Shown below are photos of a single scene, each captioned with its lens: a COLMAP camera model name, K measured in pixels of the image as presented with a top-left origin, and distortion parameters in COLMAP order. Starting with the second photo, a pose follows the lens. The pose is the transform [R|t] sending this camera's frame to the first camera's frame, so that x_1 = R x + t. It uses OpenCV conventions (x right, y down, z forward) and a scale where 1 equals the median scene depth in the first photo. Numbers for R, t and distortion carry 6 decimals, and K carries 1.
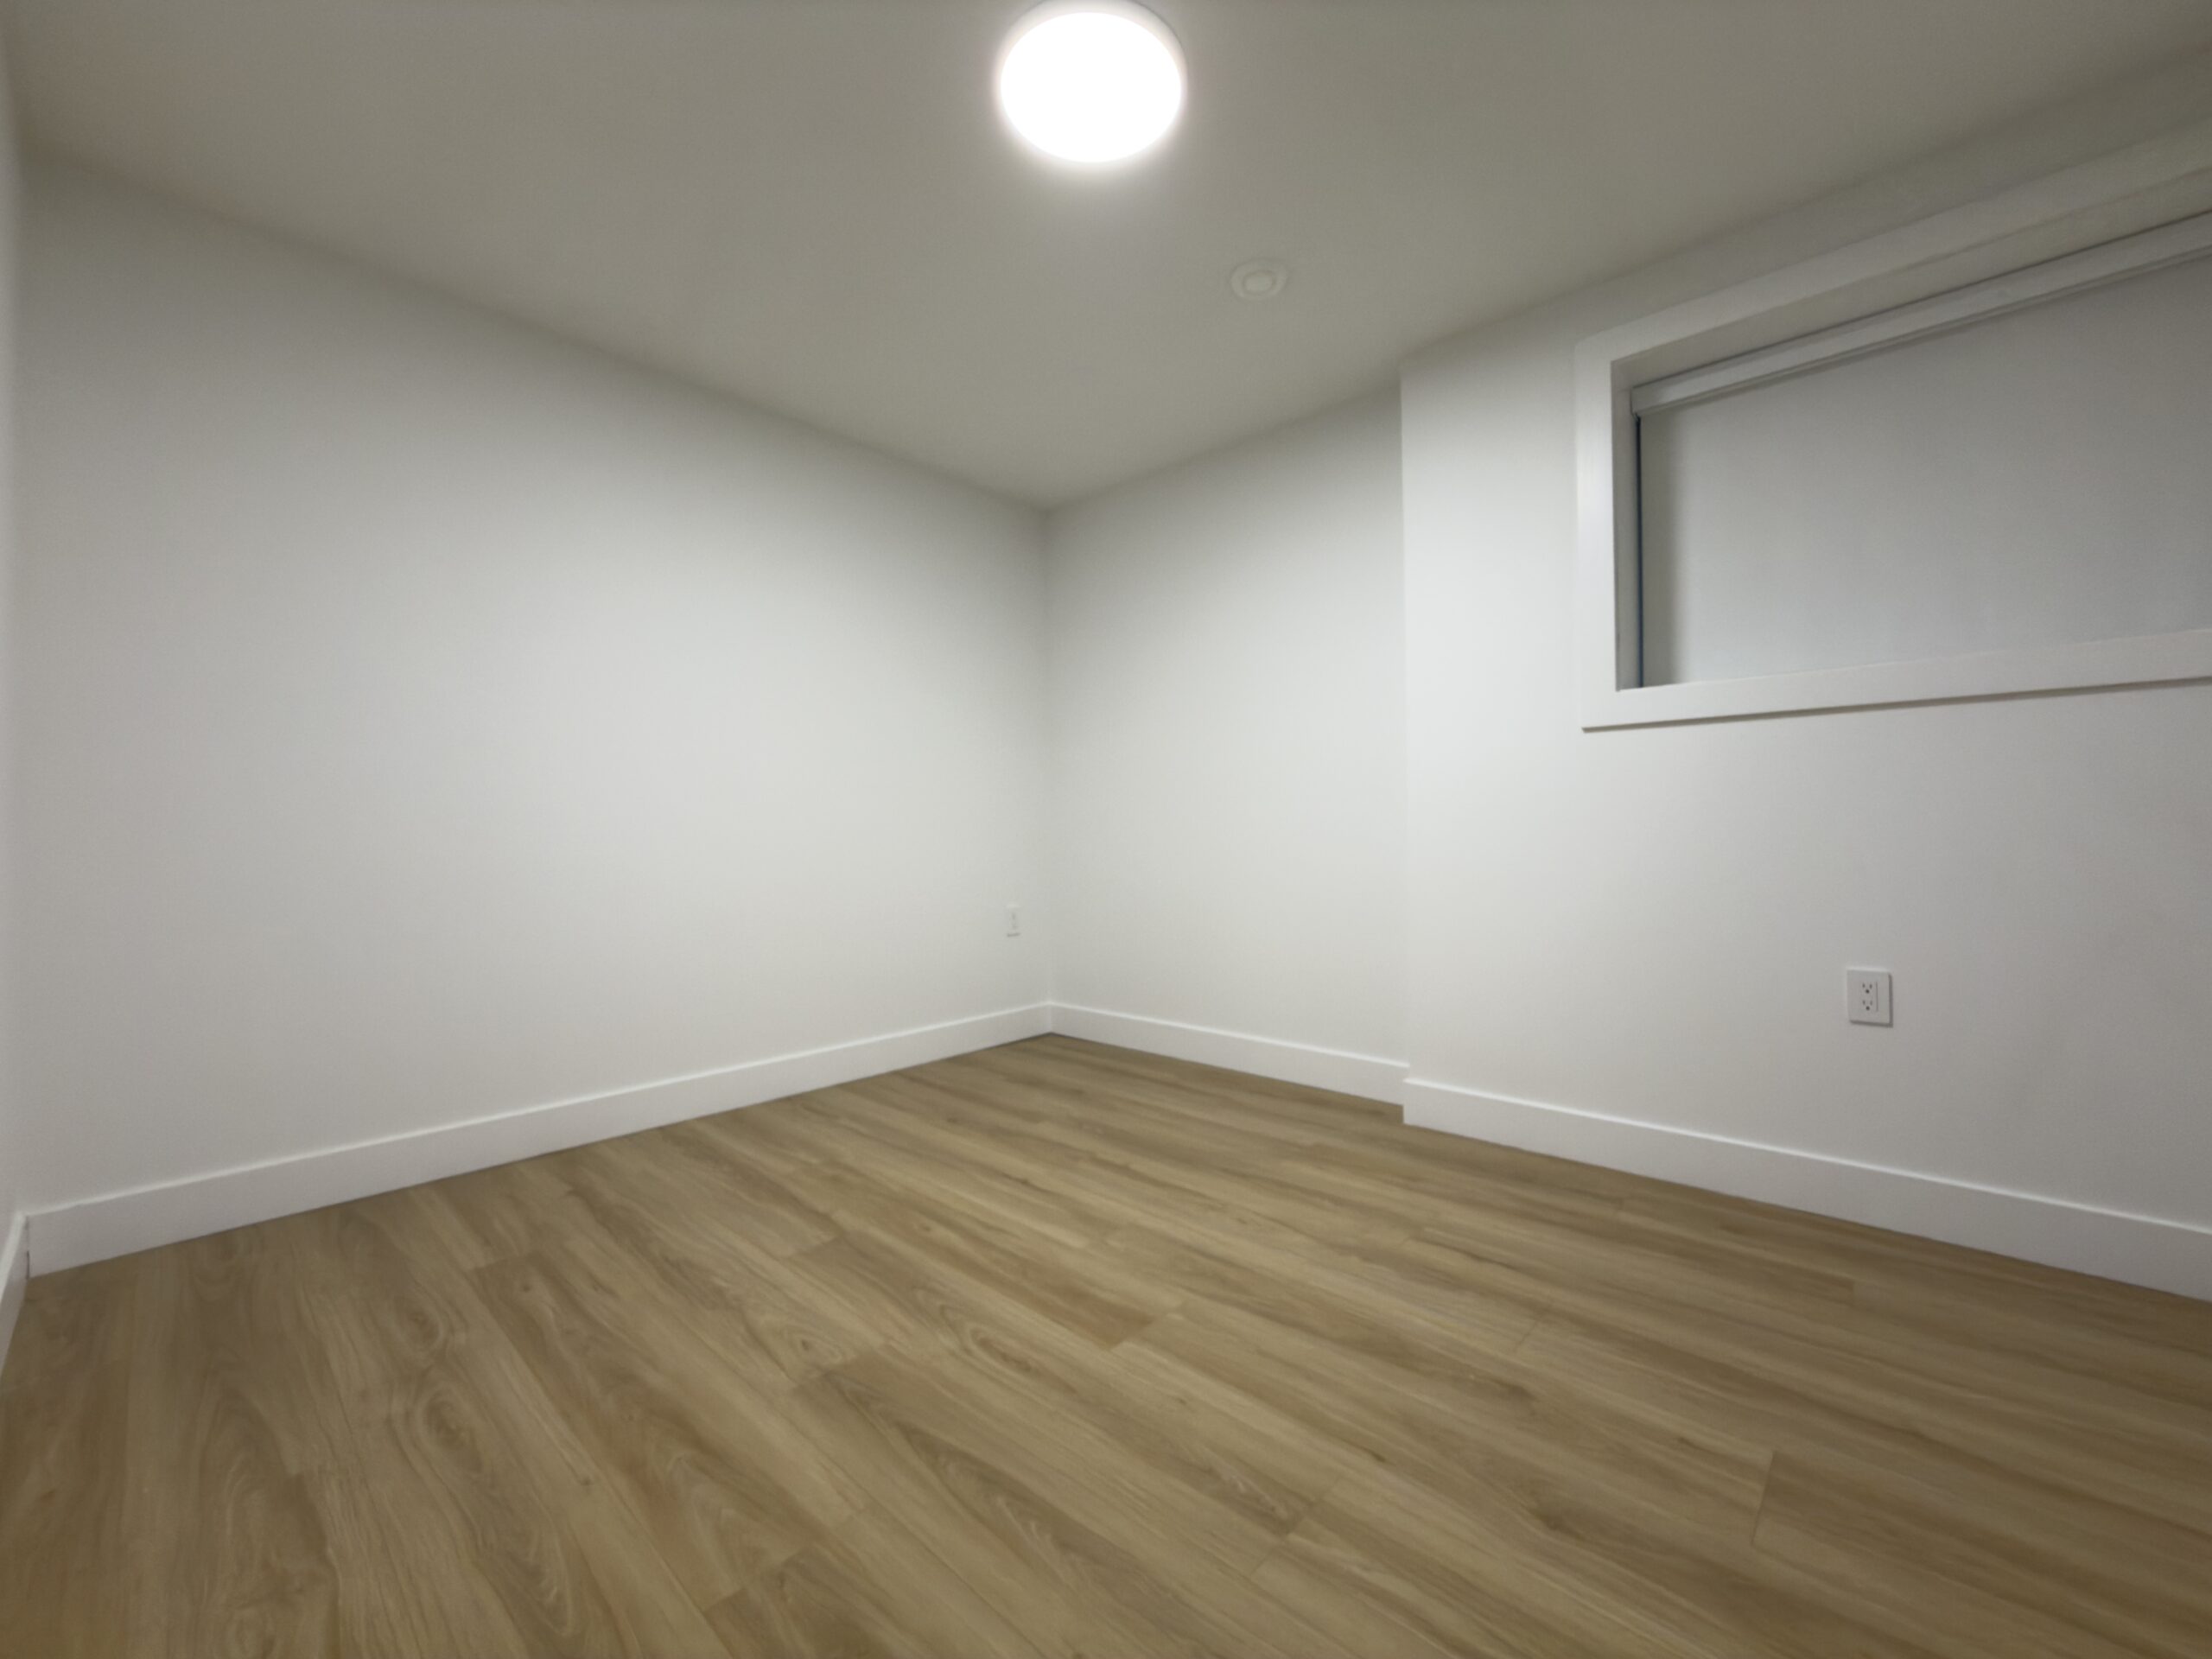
lens RADIAL K [[882.6, 0, 1106.0], [0, 882.6, 829.5], [0, 0, 1]] dist [0.000842, -0.000245]
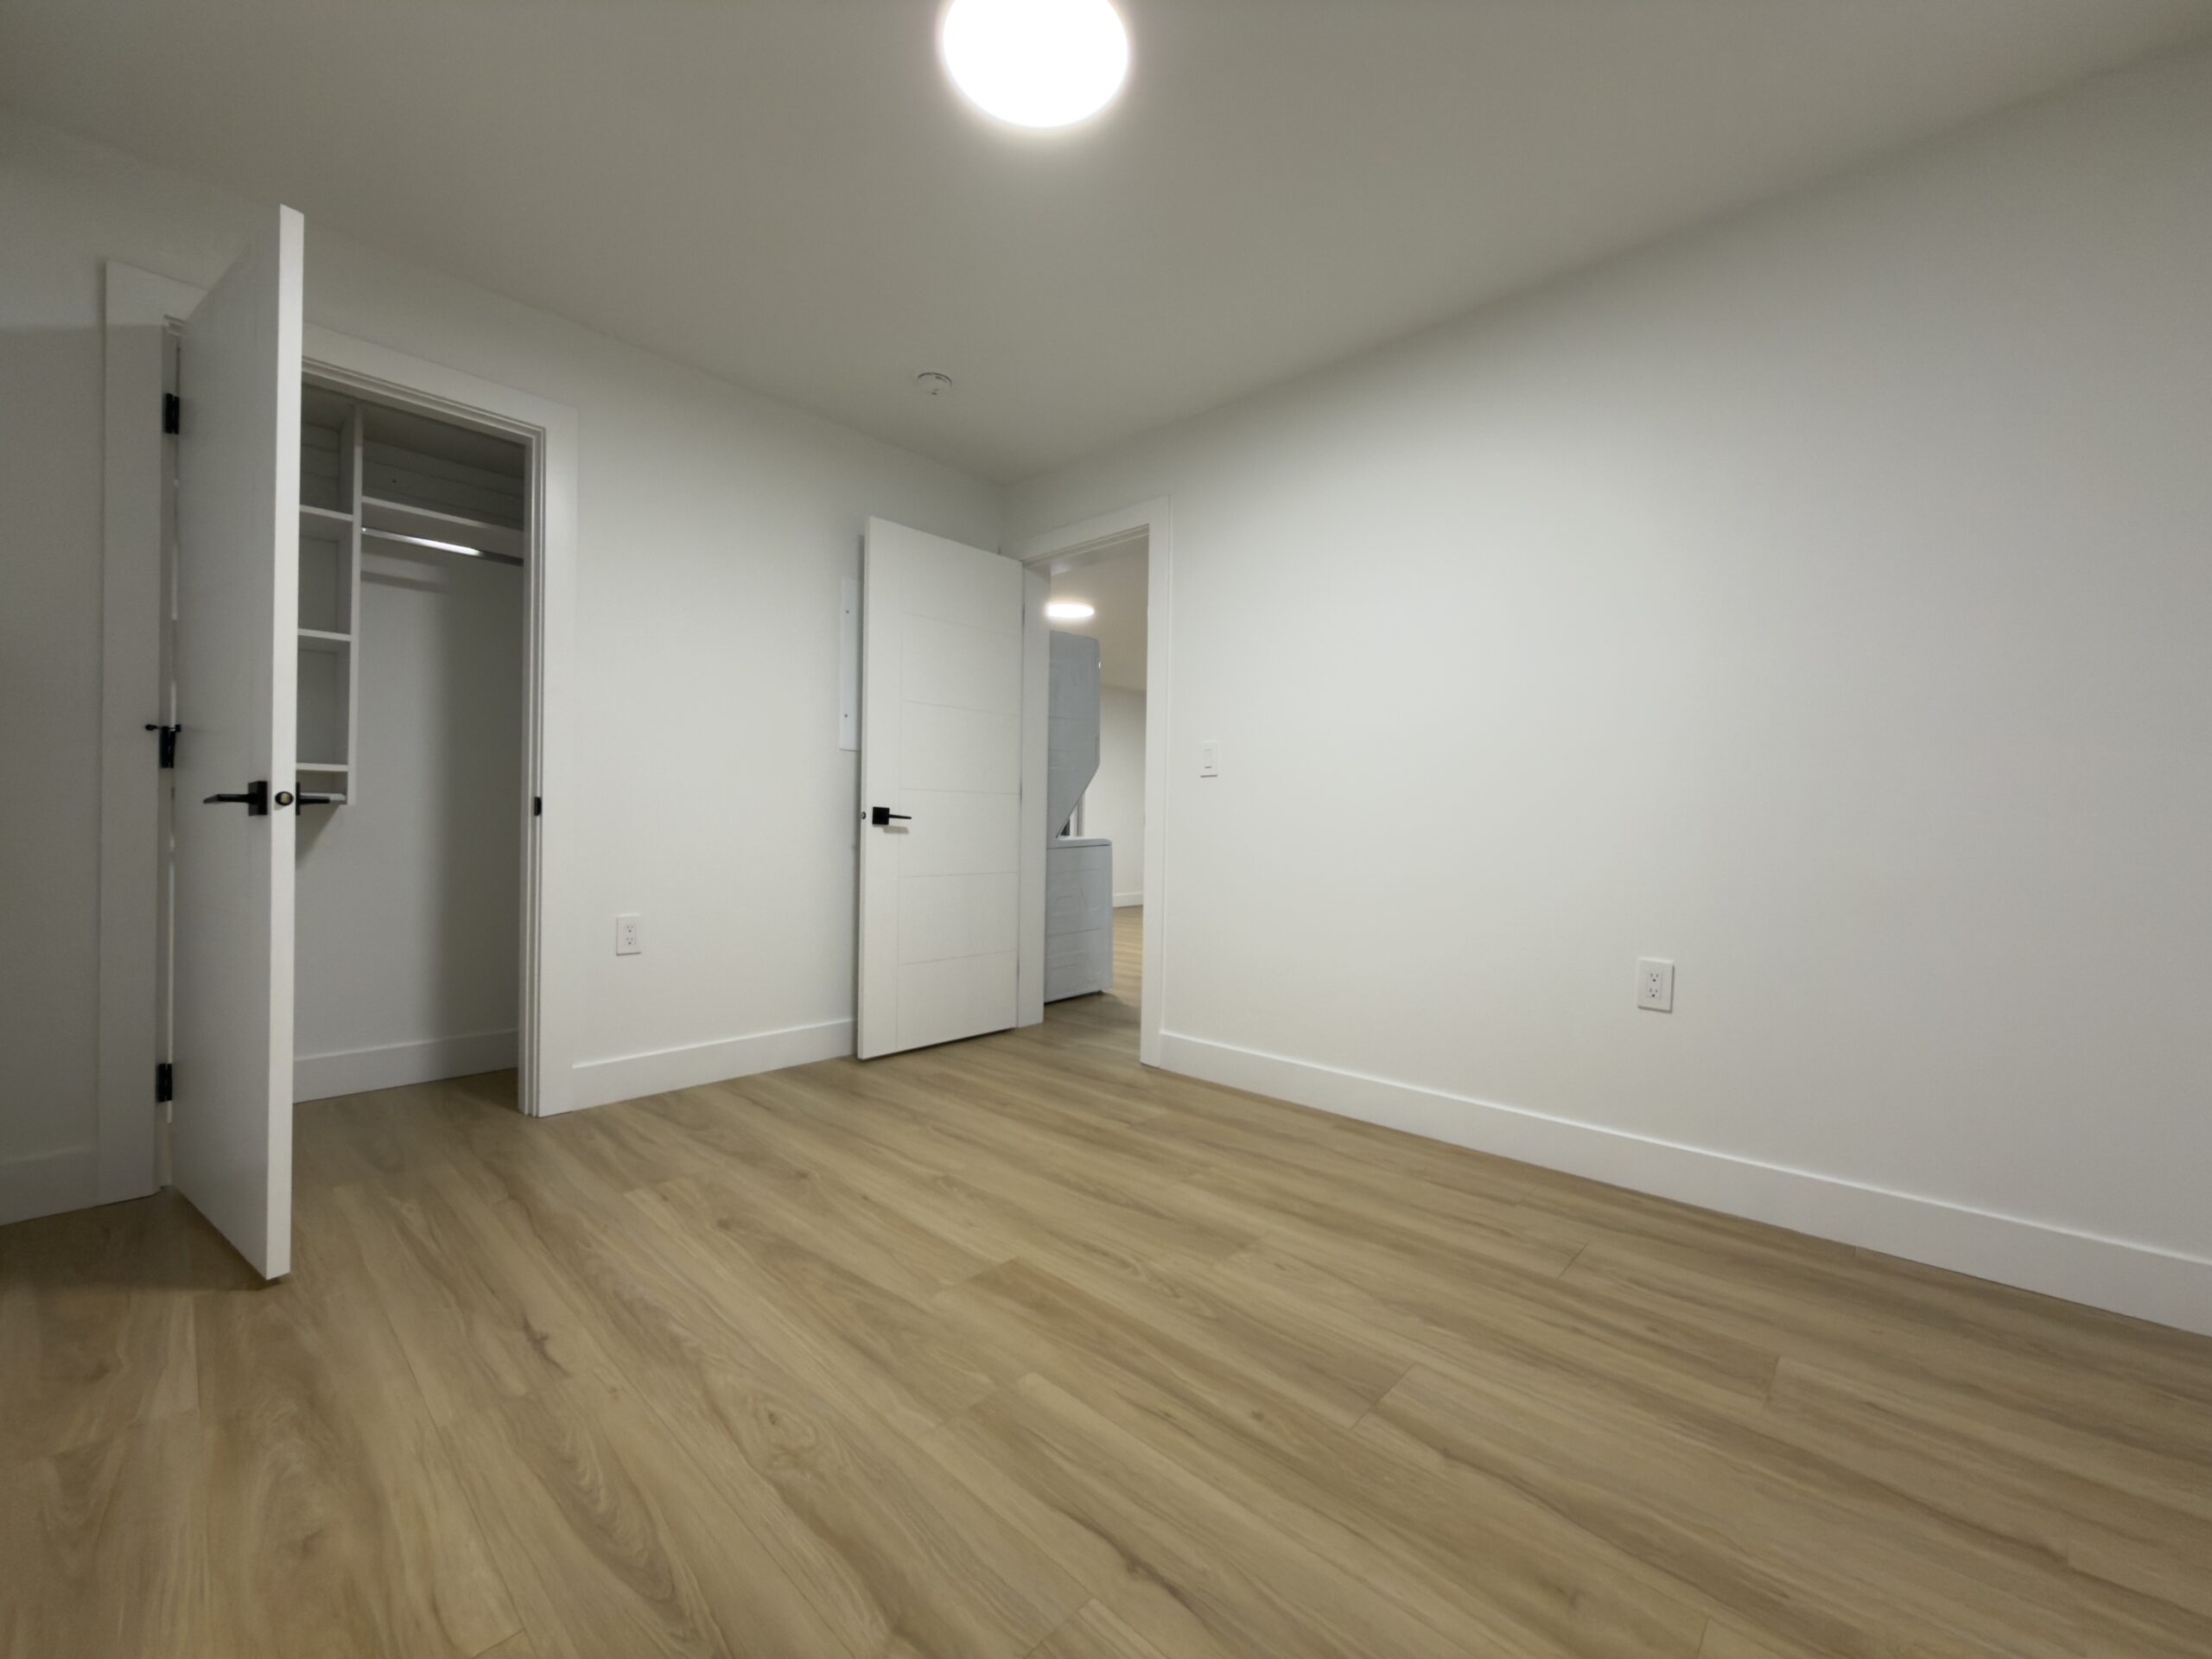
lens RADIAL K [[886.8, 0, 1106.0], [0, 886.8, 829.5], [0, 0, 1]] dist [0.001012, -0.000168]
pose [[-0.999960, -0.008801, 0.001319, -0.102928], [-0.008804, 0.999957, -0.002875, 0.020743], [-0.001293, -0.002886, -0.999995, 2.011917]]
